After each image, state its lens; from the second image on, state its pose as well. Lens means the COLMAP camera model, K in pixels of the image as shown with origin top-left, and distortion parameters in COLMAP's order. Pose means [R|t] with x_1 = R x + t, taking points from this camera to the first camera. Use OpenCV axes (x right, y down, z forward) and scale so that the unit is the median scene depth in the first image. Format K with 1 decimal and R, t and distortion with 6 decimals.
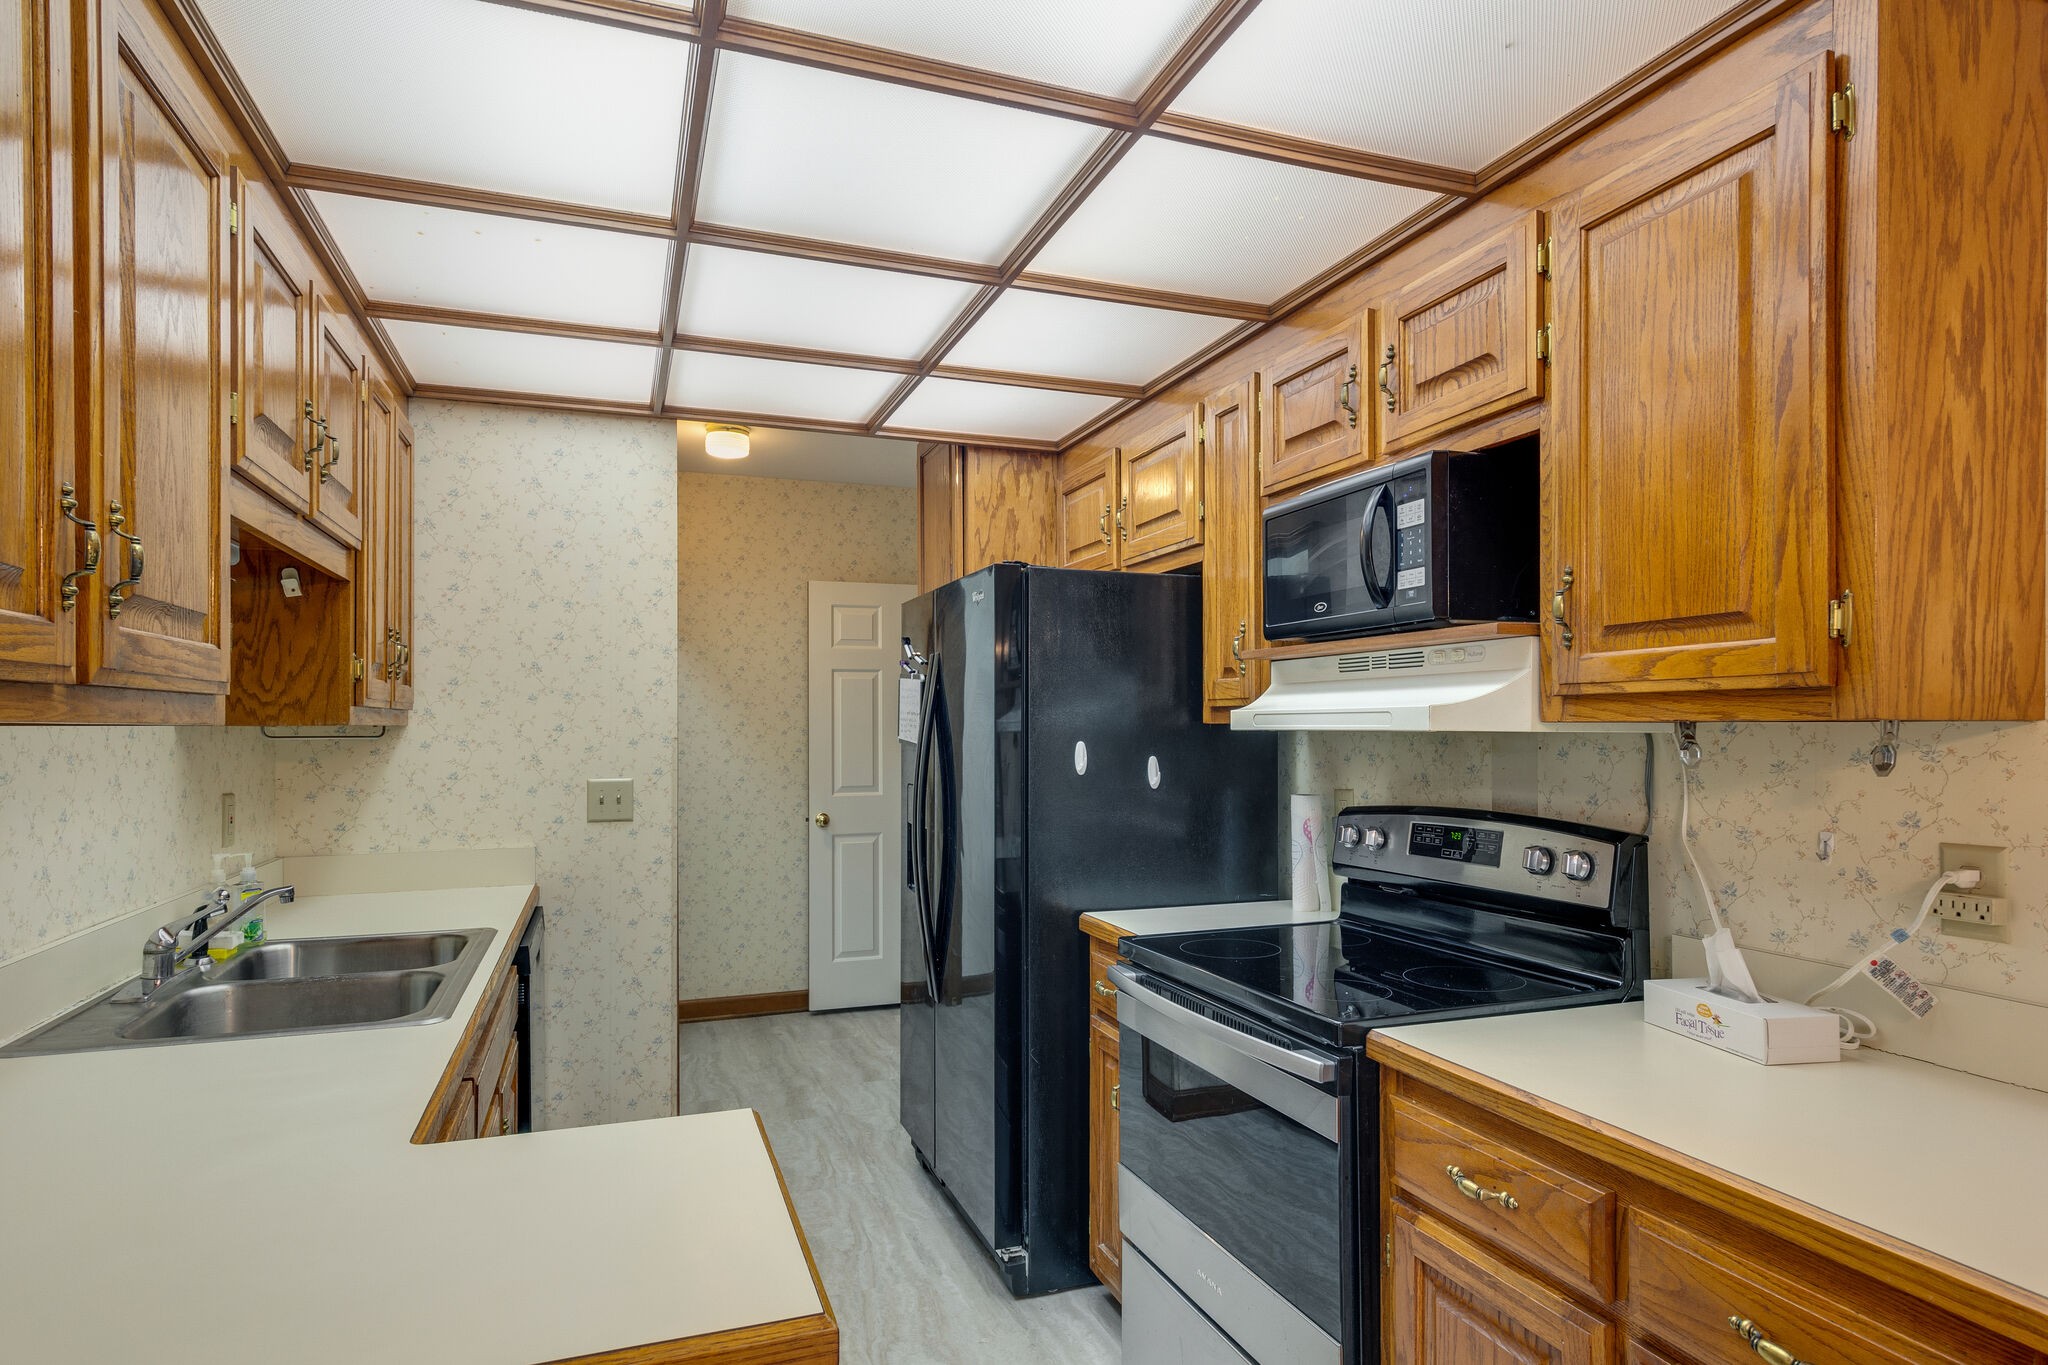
lens RADIAL K [[1112.4, 0, 1023.0], [0, 1112.4, 733.8], [0, 0, 1]] dist [0.003204, 0.000777]
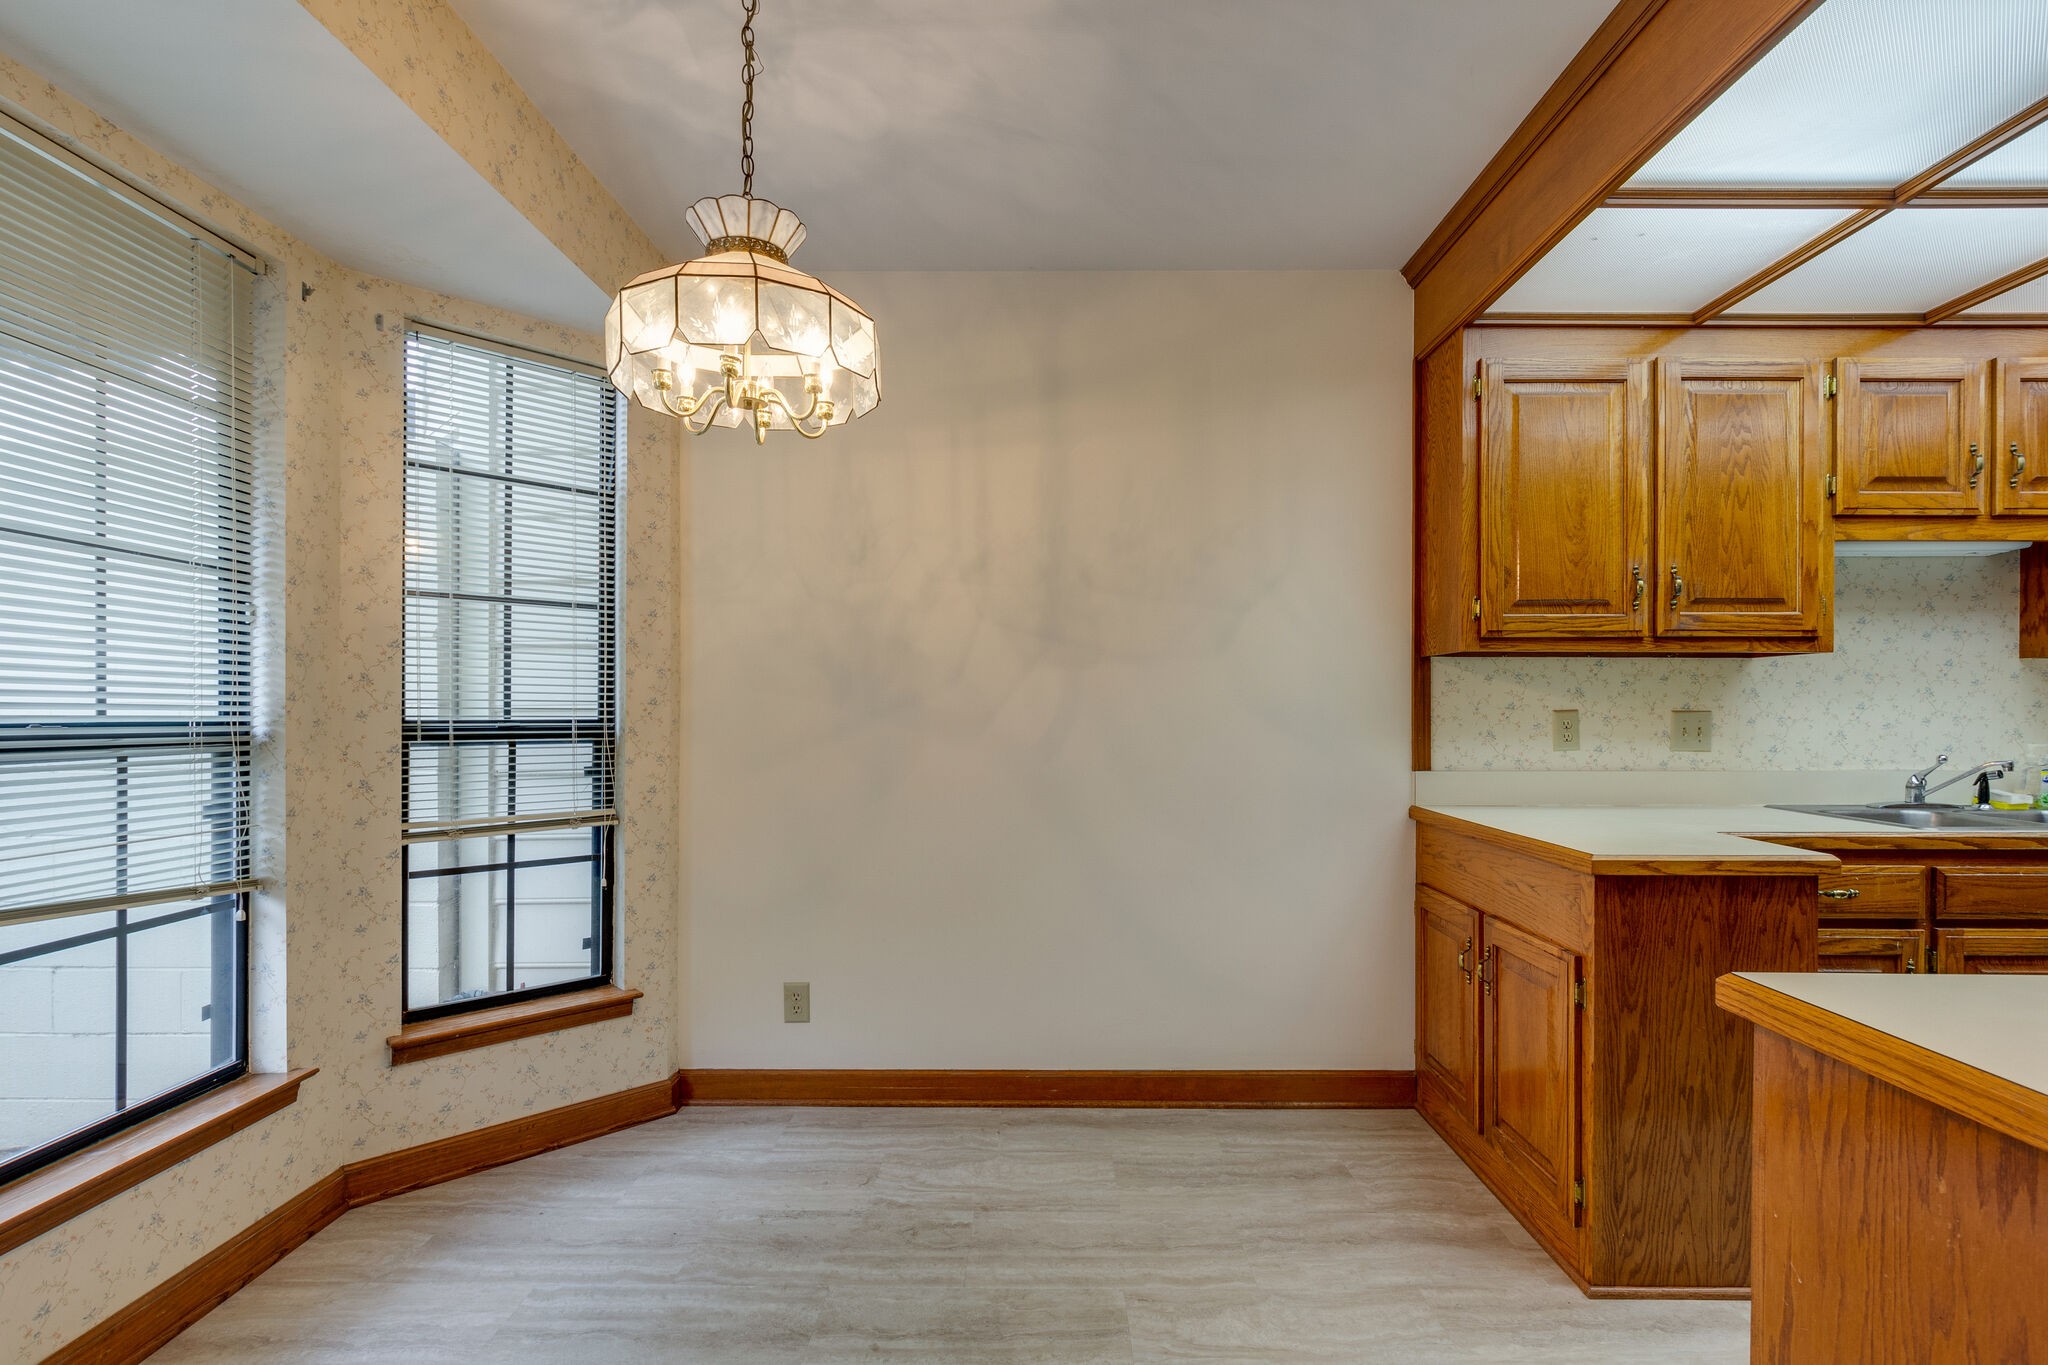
lens RADIAL K [[998.2, 0, 1036.1], [0, 998.2, 673.4], [0, 0, 1]] dist [-0.002175, -0.000176]
pose [[-0.344574, -0.034278, -0.938133, 0.917362], [-0.006767, 0.999398, -0.034031, 0.064995], [0.938735, -0.005378, -0.344599, 0.206857]]
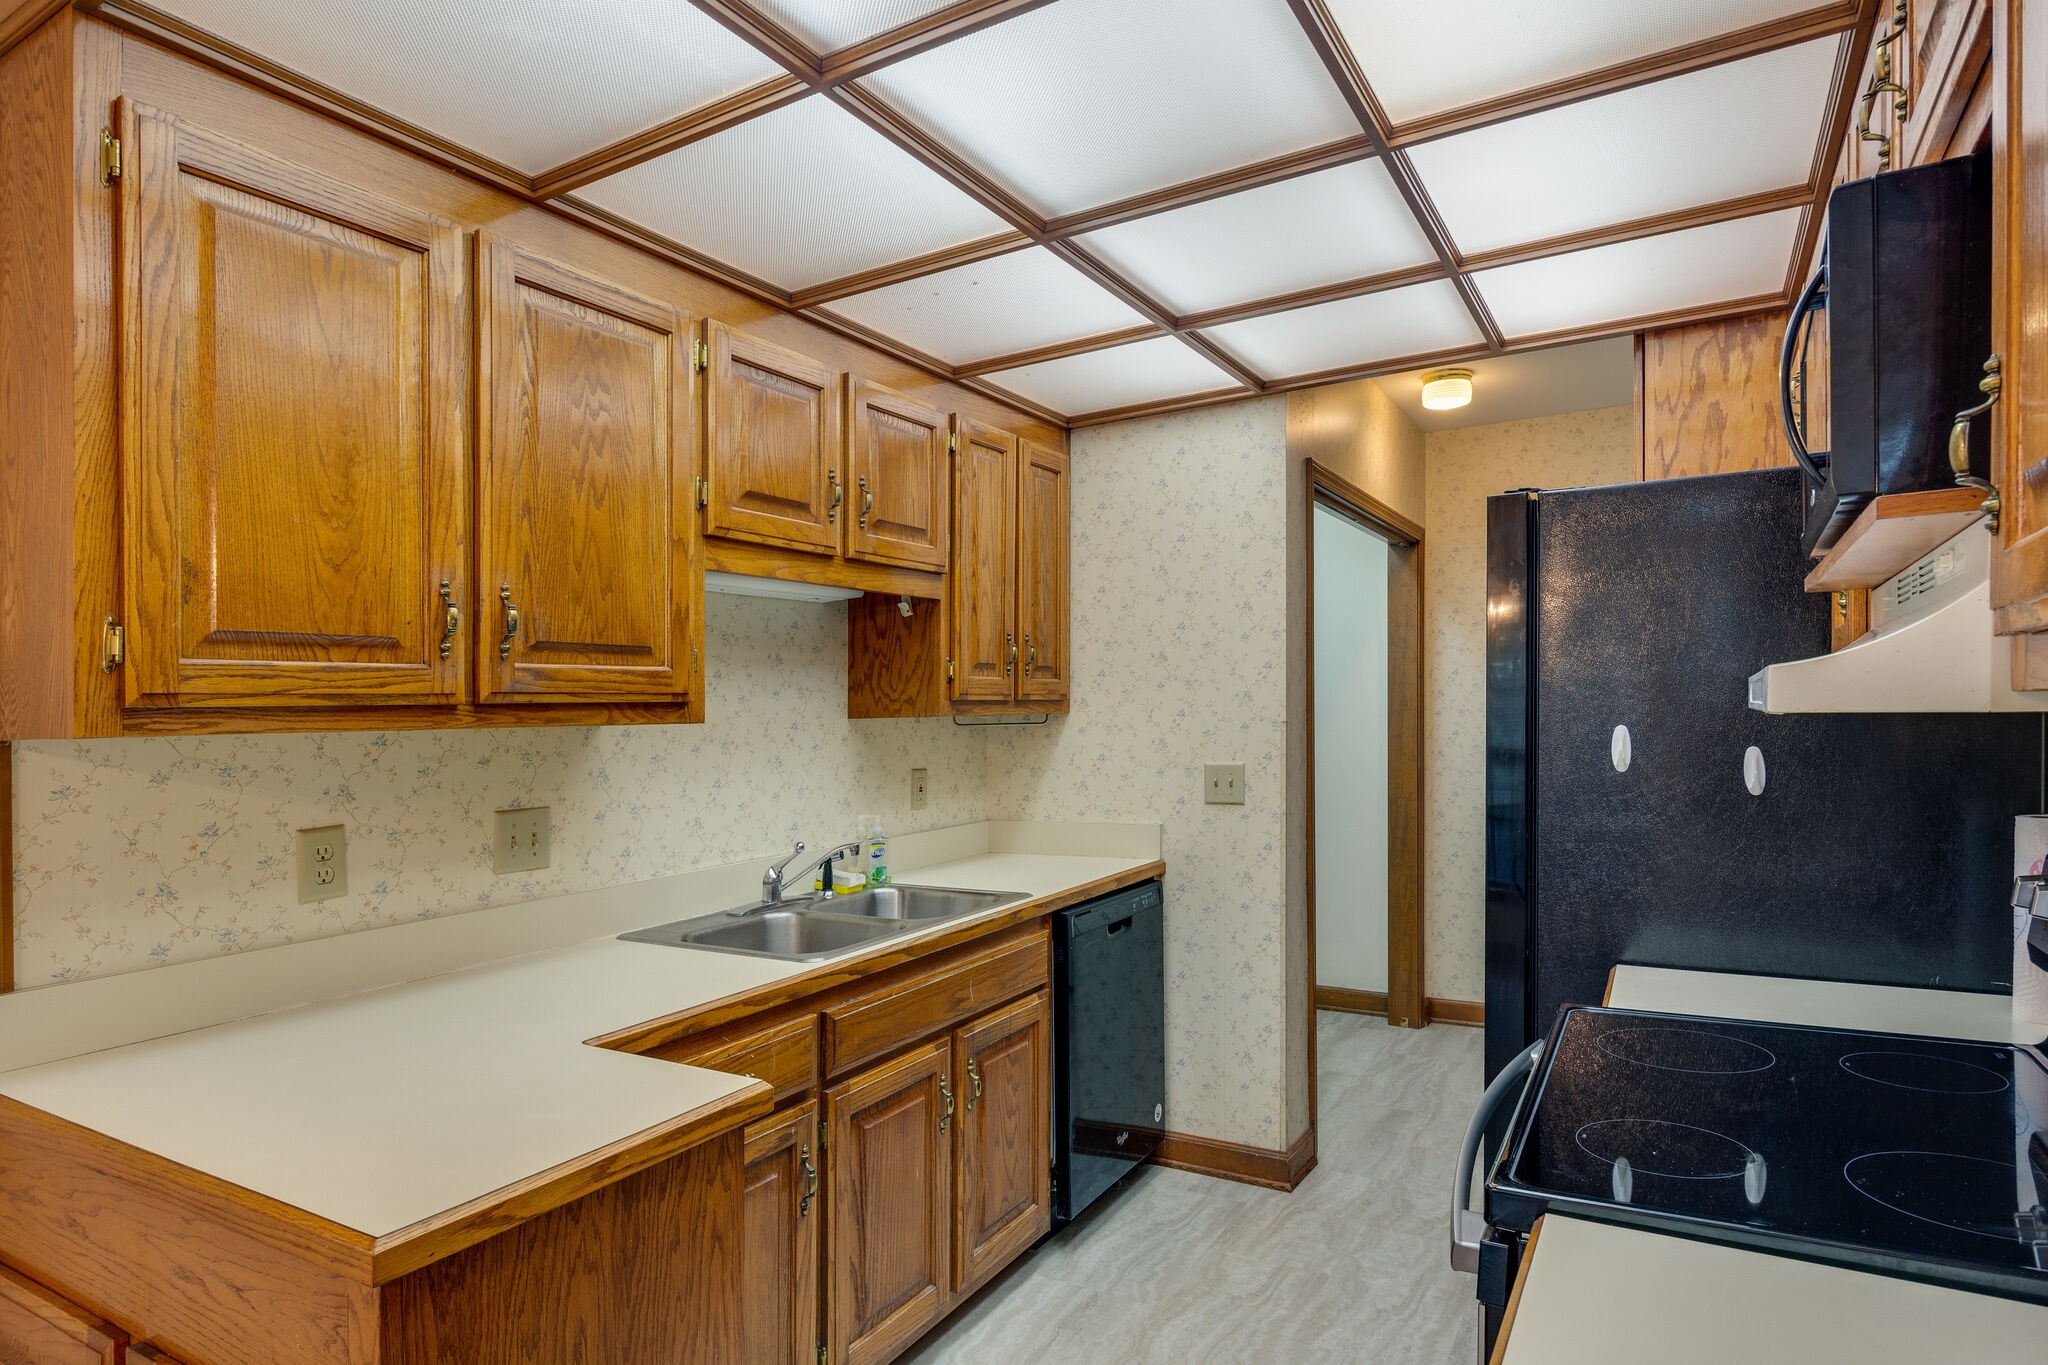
lens RADIAL K [[1130.9, 0, 1033.8], [0, 1130.9, 717.6], [0, 0, 1]] dist [-0.003467, -0.003021]
pose [[0.636120, -0.010168, -0.771523, 0.428391], [0.017506, 0.999846, 0.001256, -0.006325], [0.771392, -0.014306, 0.636200, 0.284199]]
